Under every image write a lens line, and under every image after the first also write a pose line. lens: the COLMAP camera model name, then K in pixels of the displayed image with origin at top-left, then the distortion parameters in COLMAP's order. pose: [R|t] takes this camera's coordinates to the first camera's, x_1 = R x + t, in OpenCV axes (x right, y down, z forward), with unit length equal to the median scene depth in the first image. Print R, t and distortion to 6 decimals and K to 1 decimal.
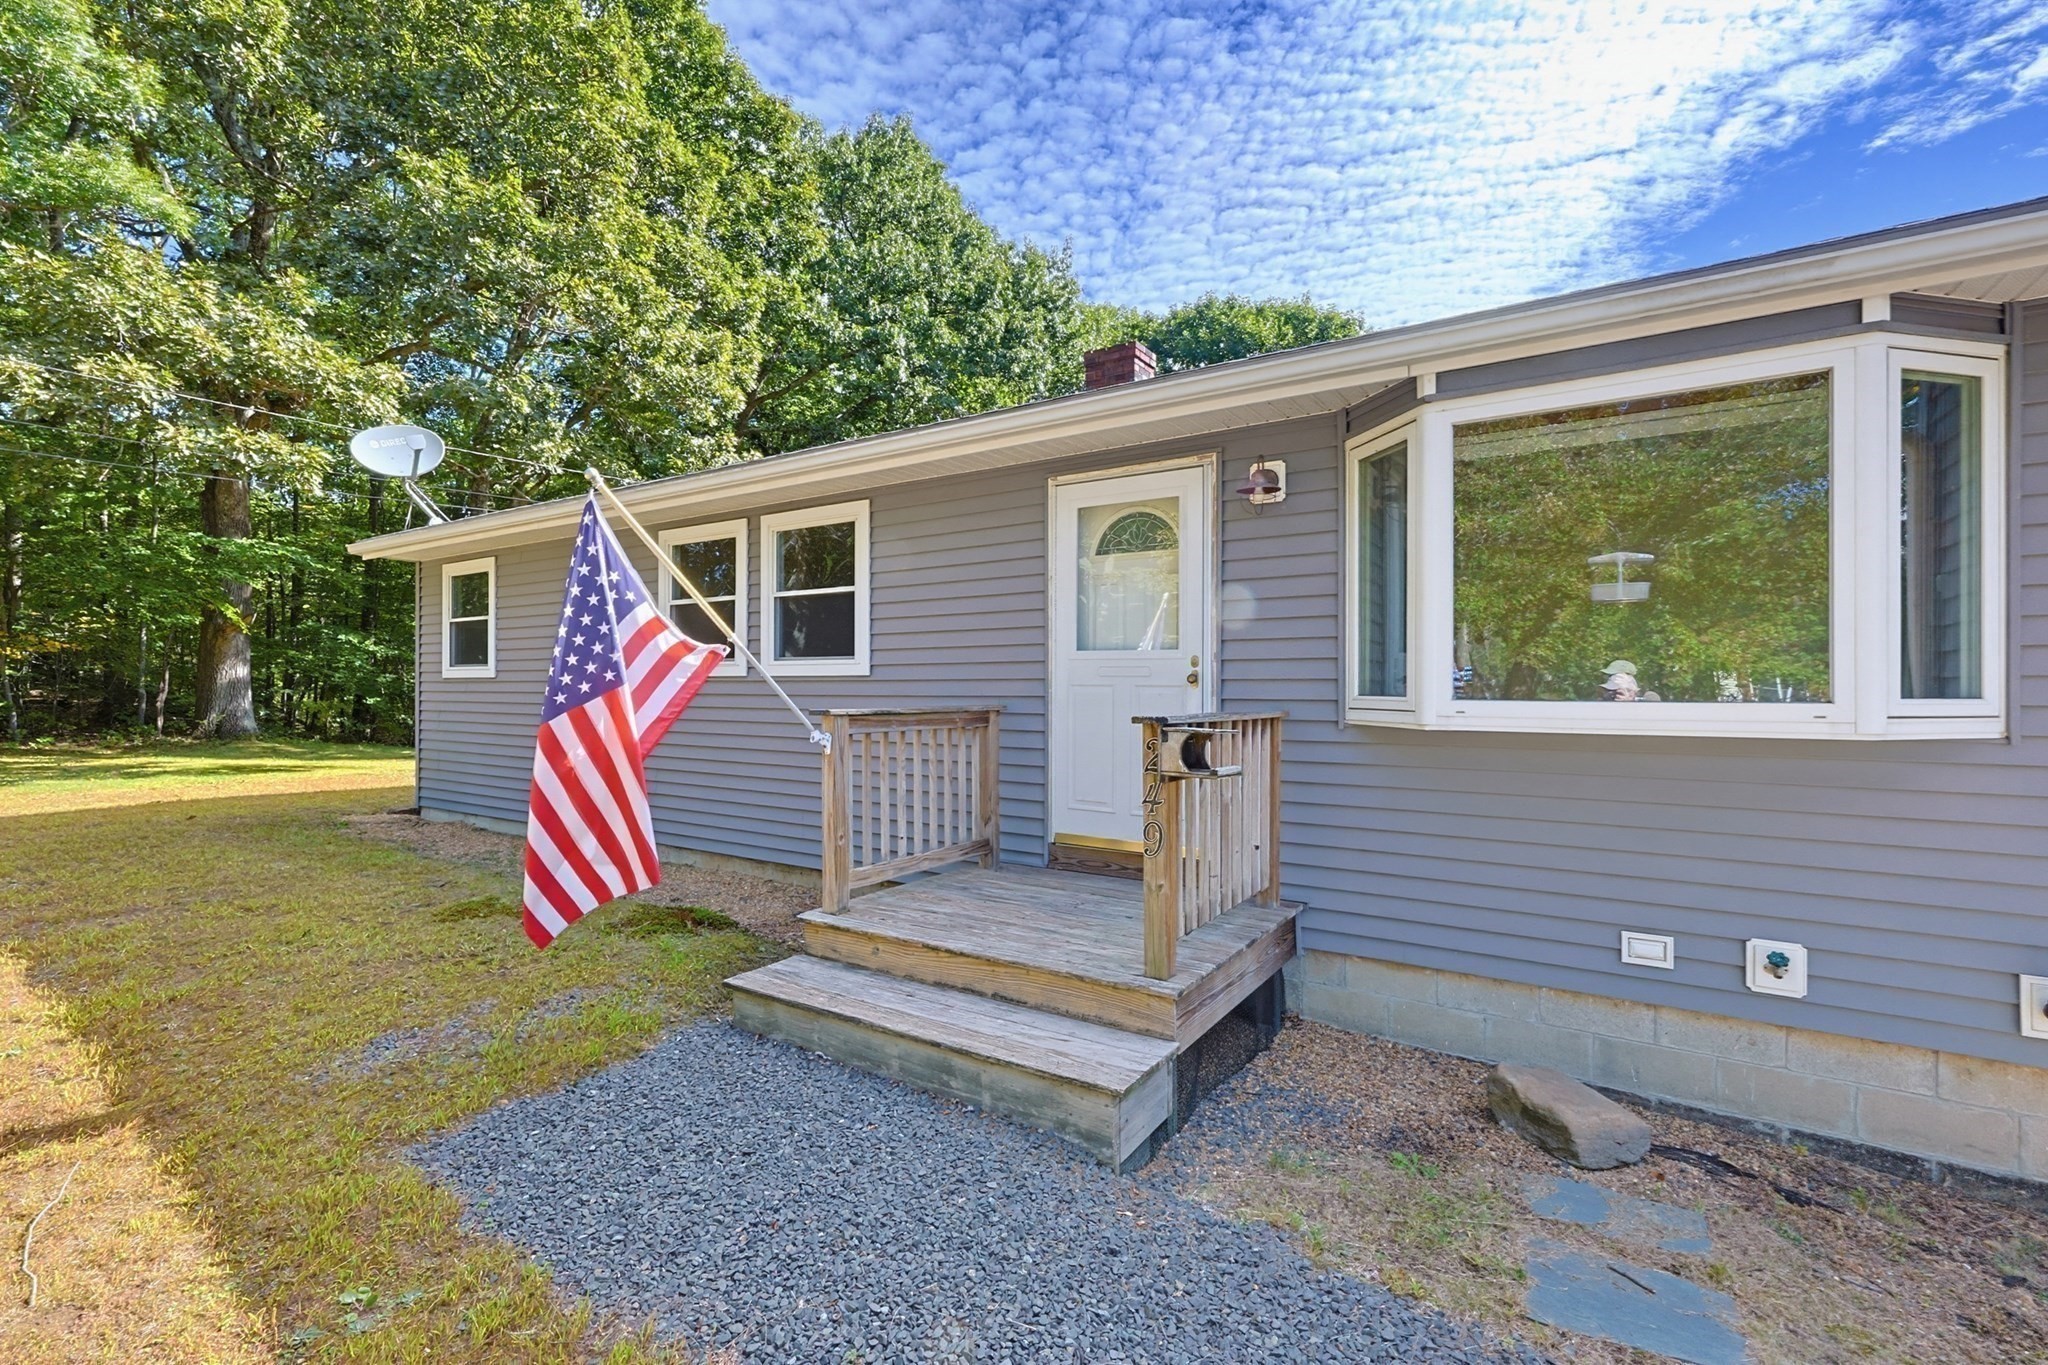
lens RADIAL K [[887.5, 0, 1021.6], [0, 887.5, 684.1], [0, 0, 1]] dist [-0.000292, -0.000020]
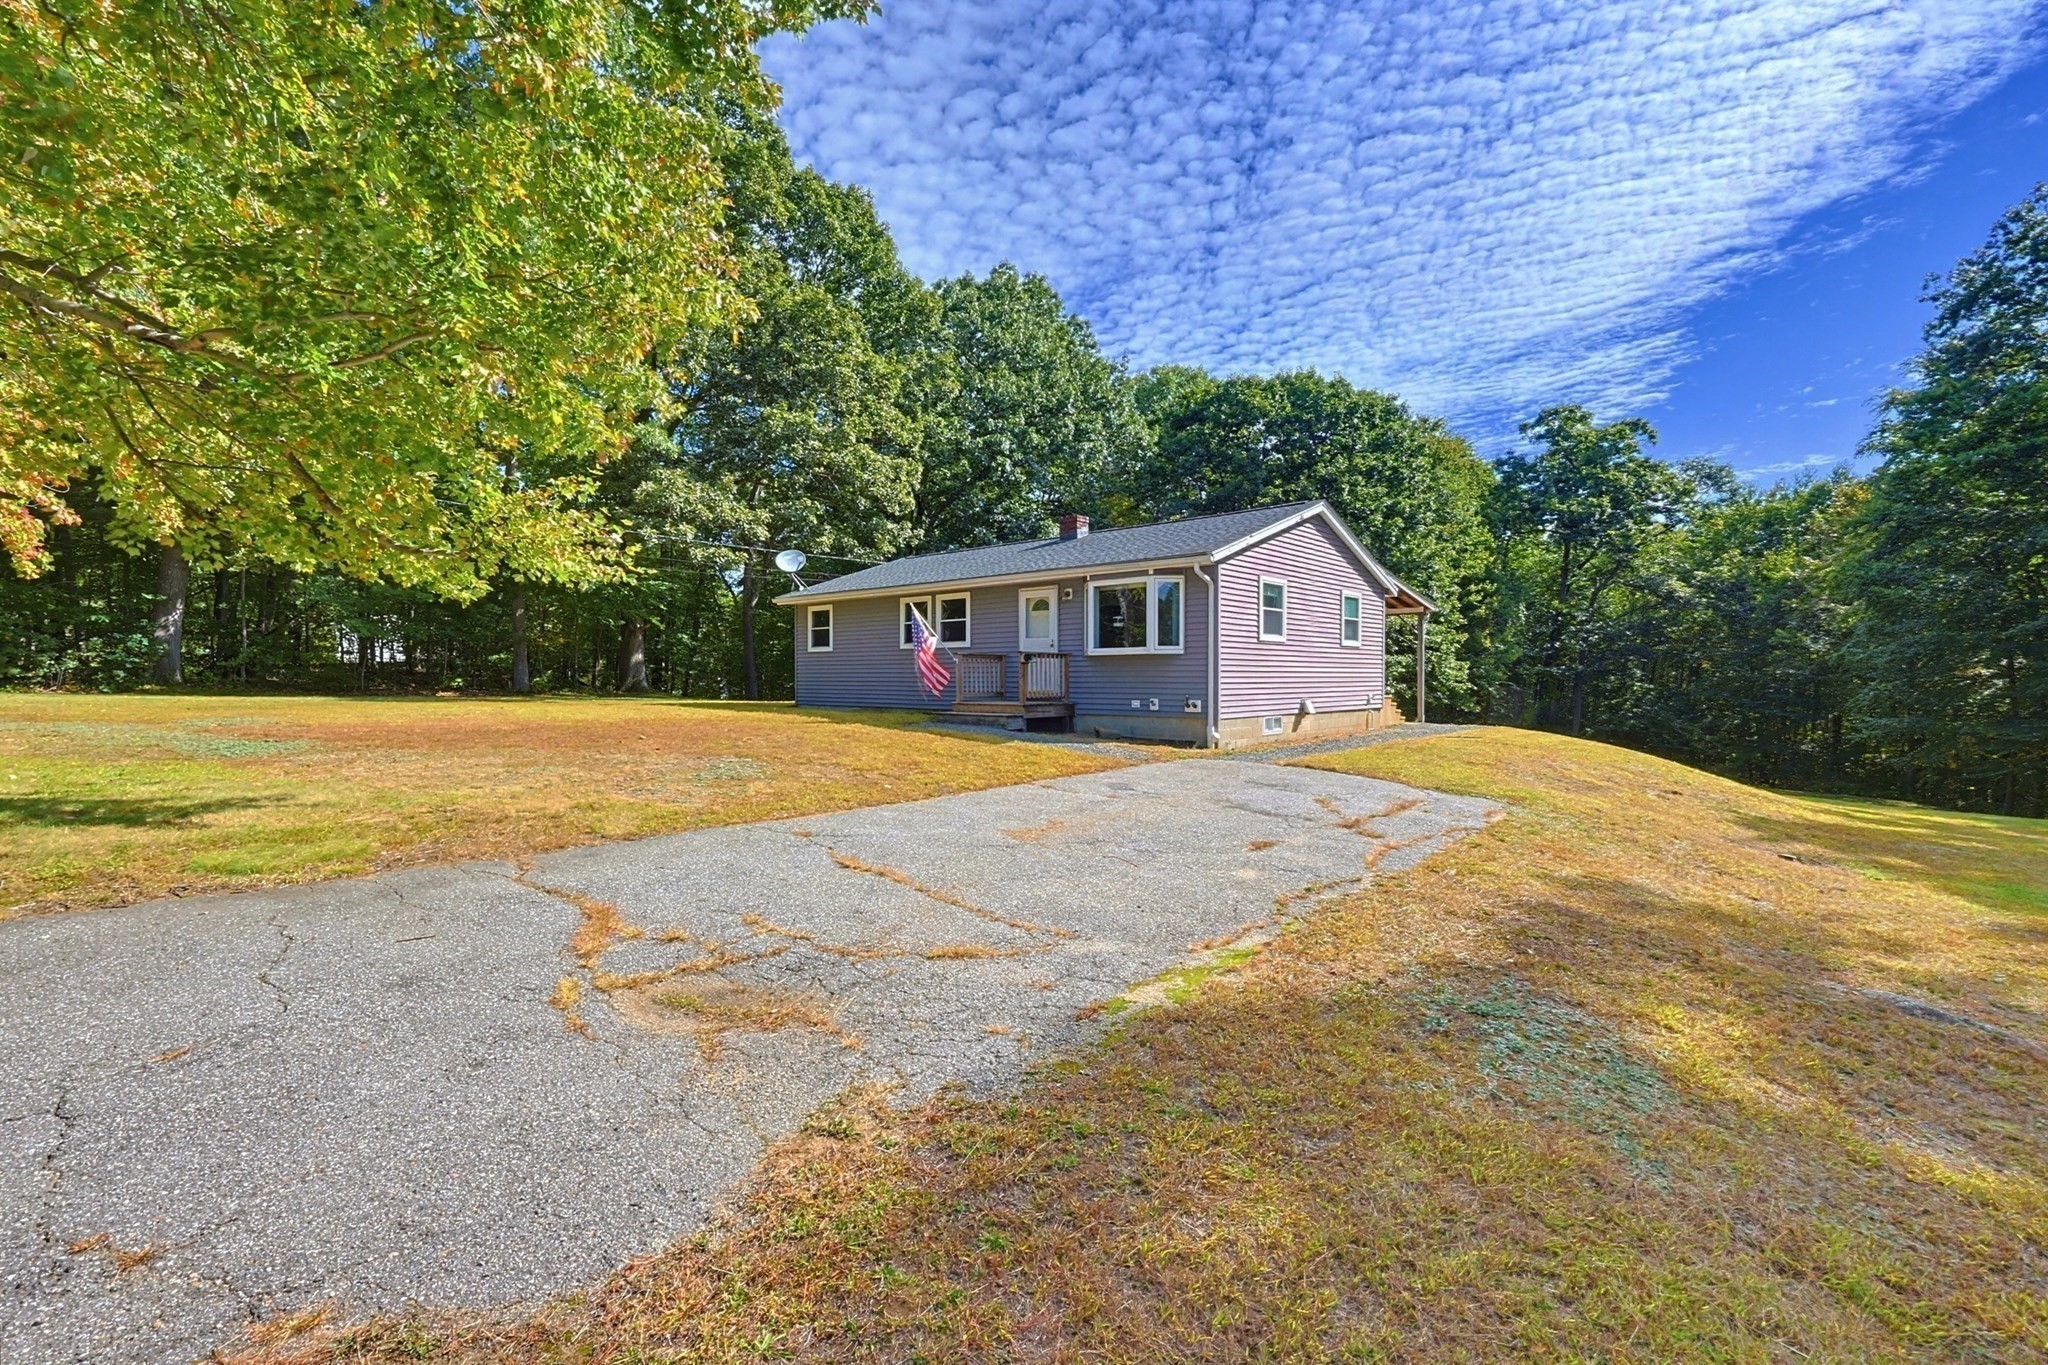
lens RADIAL K [[862.3, 0, 1024.0], [0, 862.3, 682.5], [0, 0, 1]] dist [0.028139, 0.000127]
pose [[0.989027, -0.000609, -0.147736, 0.256586], [0.001780, 0.999968, 0.007799, 0.050872], [0.147727, -0.007976, 0.988996, -1.095494]]
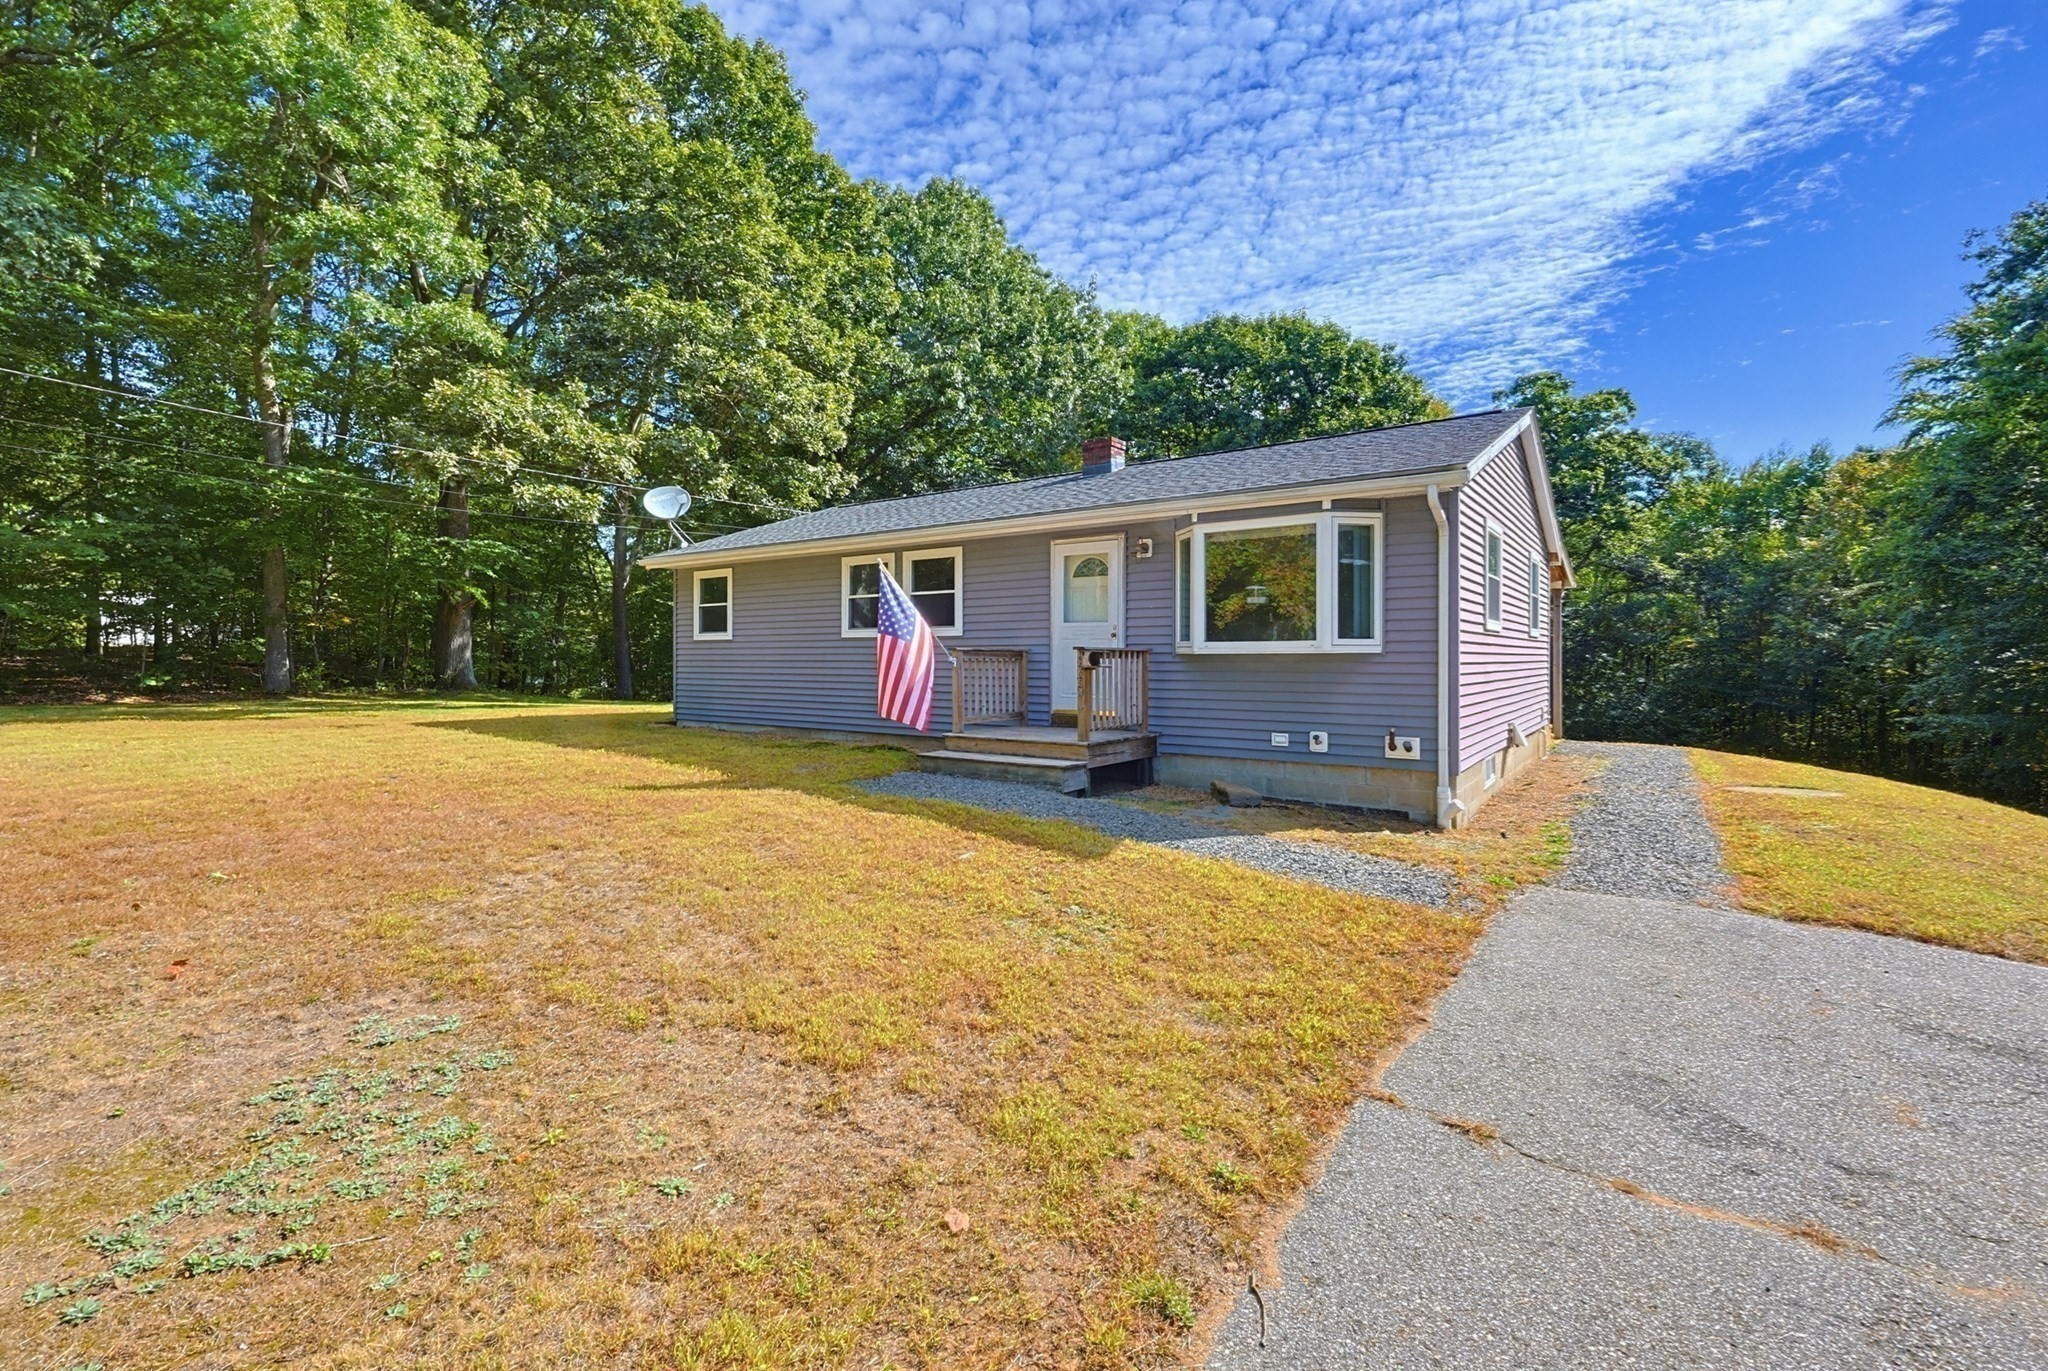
lens RADIAL K [[881.7, 0, 1027.0], [0, 881.7, 657.9], [0, 0, 1]] dist [-0.000903, -0.000312]
pose [[0.999069, -0.001584, -0.043102, 0.029356], [0.001661, 0.999997, 0.001751, 0.019355], [0.043100, -0.001821, 0.999069, -0.504594]]
